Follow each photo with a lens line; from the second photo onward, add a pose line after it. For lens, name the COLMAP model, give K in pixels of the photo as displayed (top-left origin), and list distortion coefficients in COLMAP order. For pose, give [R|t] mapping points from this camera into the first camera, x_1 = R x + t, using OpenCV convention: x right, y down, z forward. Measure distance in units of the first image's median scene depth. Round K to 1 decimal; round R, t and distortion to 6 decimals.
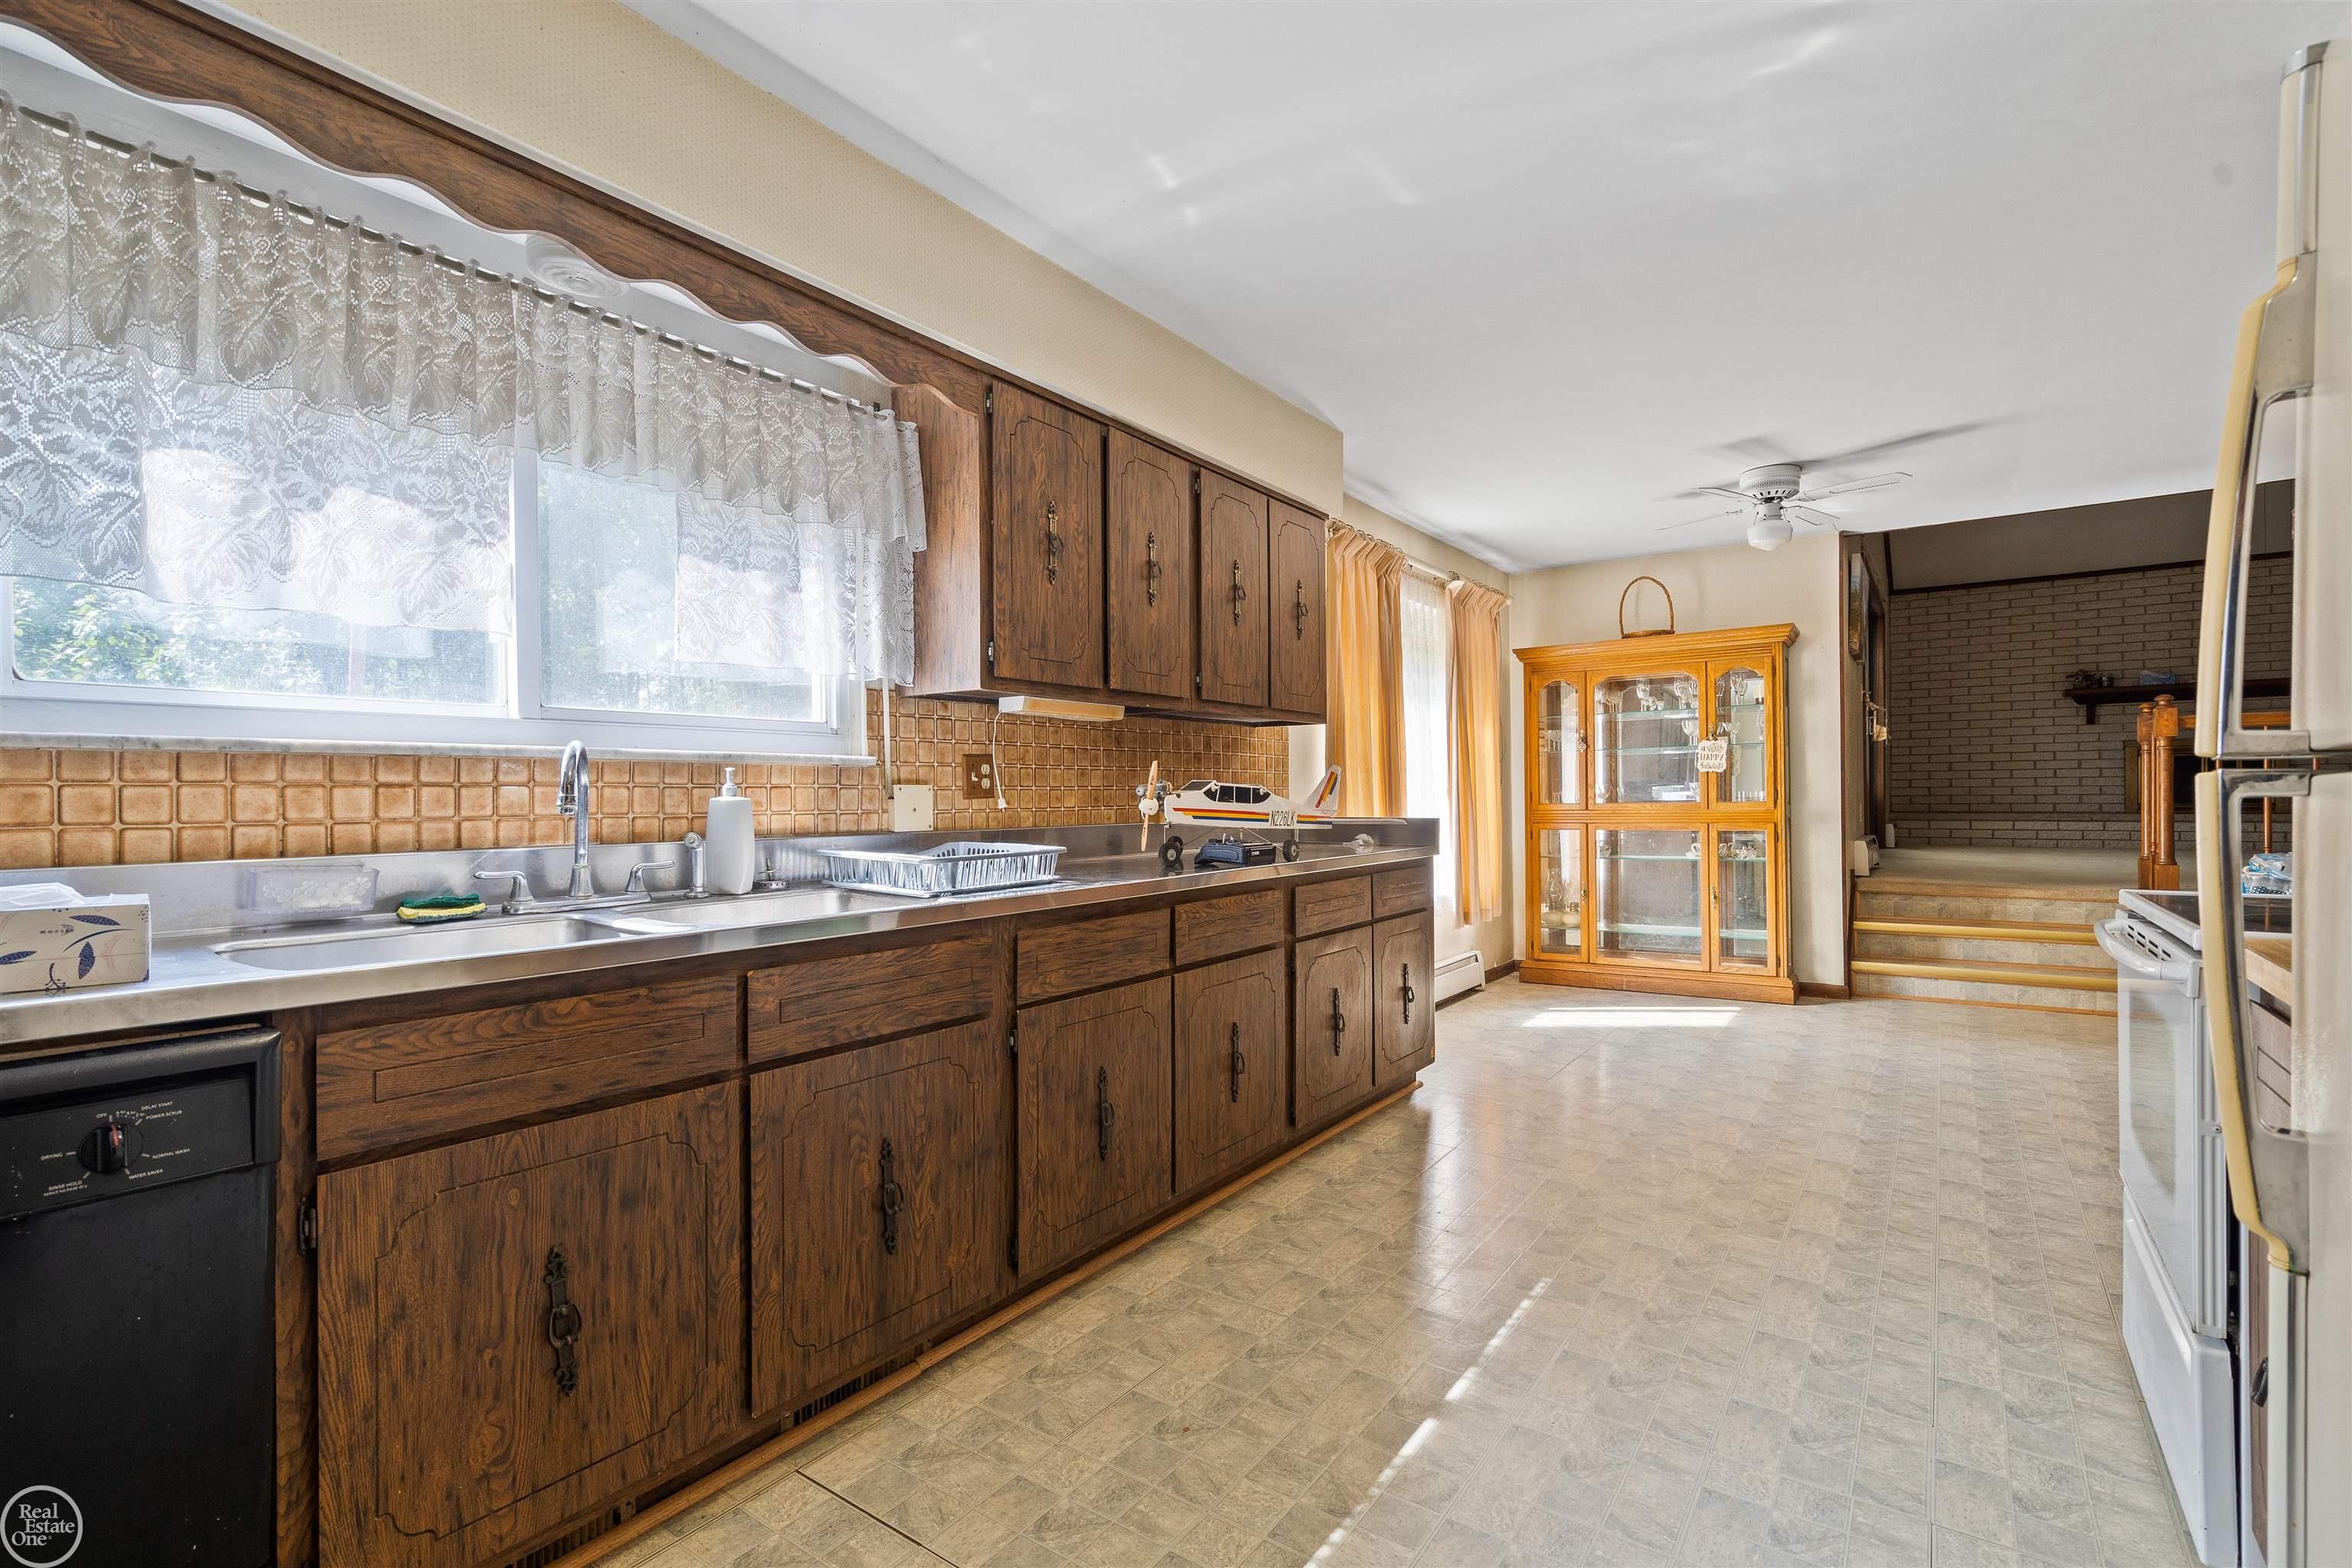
lens RADIAL K [[1073.6, 0, 1172.9], [0, 1073.6, 798.5], [0, 0, 1]] dist [0.001684, 0.000440]
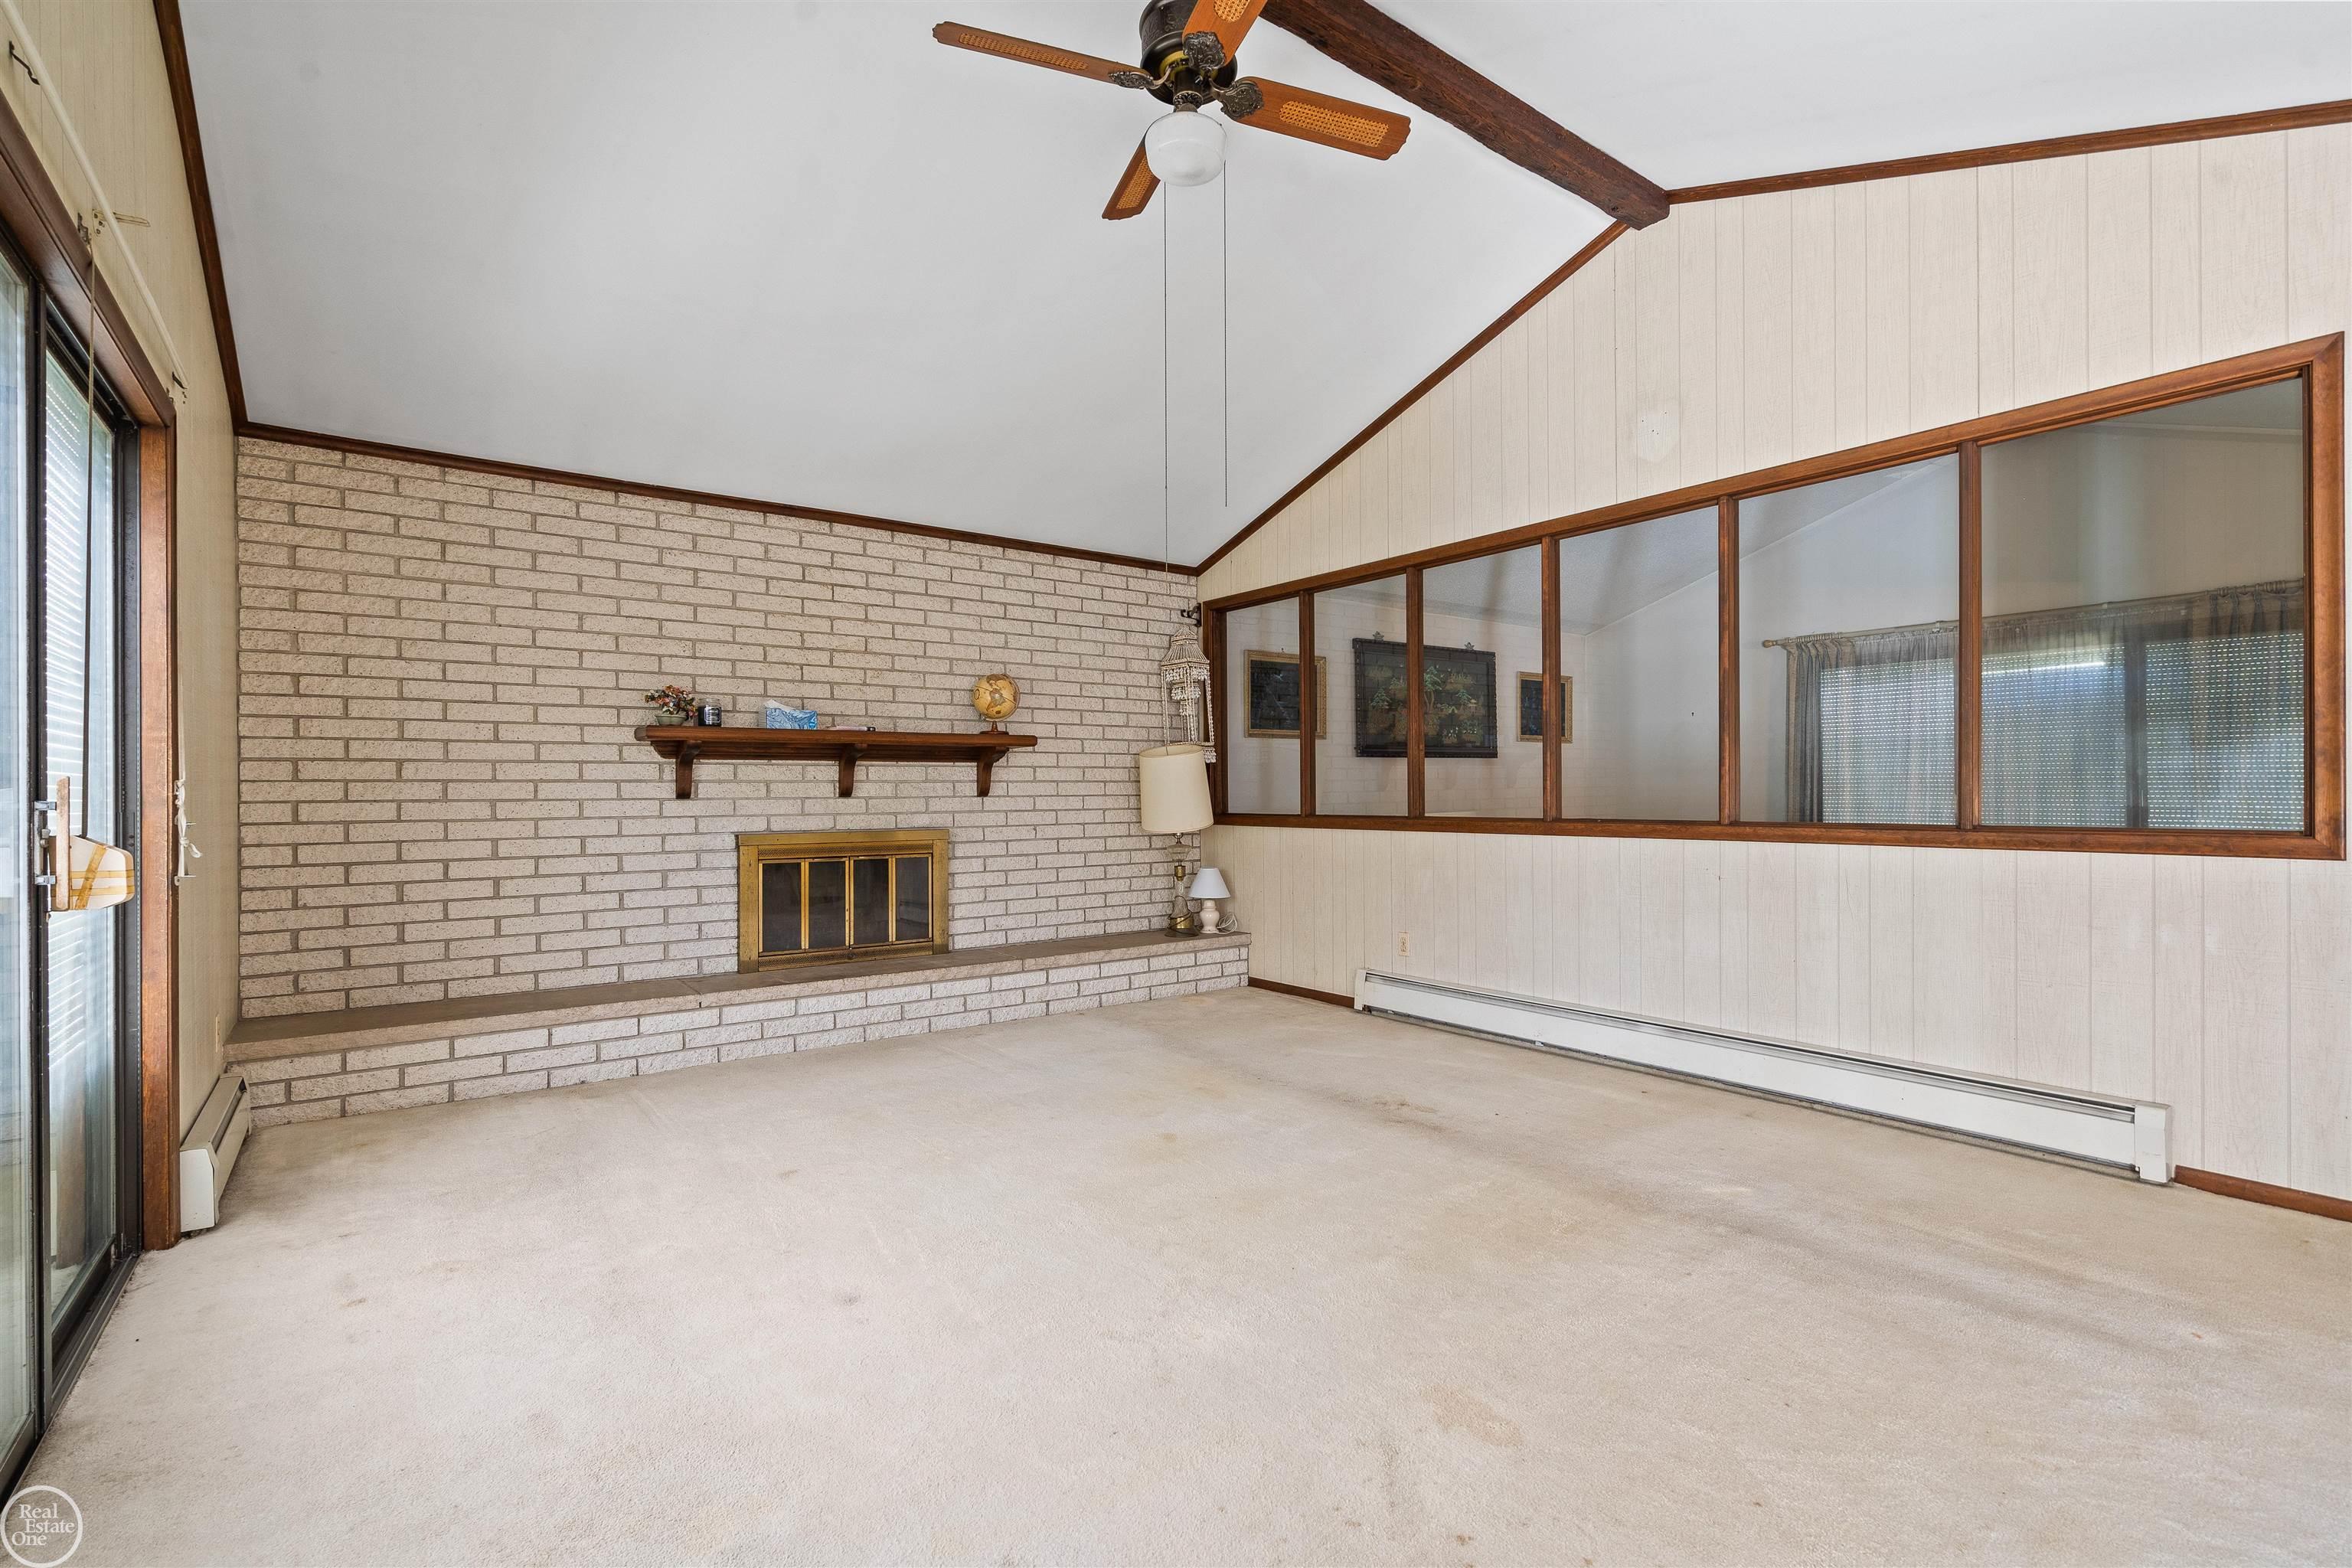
lens RADIAL K [[1073.6, 0, 1174.6], [0, 1073.6, 795.7], [0, 0, 1]] dist [0.001684, 0.000440]
pose [[0.305956, 0.003261, 0.952040, 0.442993], [0.003106, 0.999985, -0.004424, -0.066337], [-0.952040, 0.004310, 0.305942, 0.620528]]
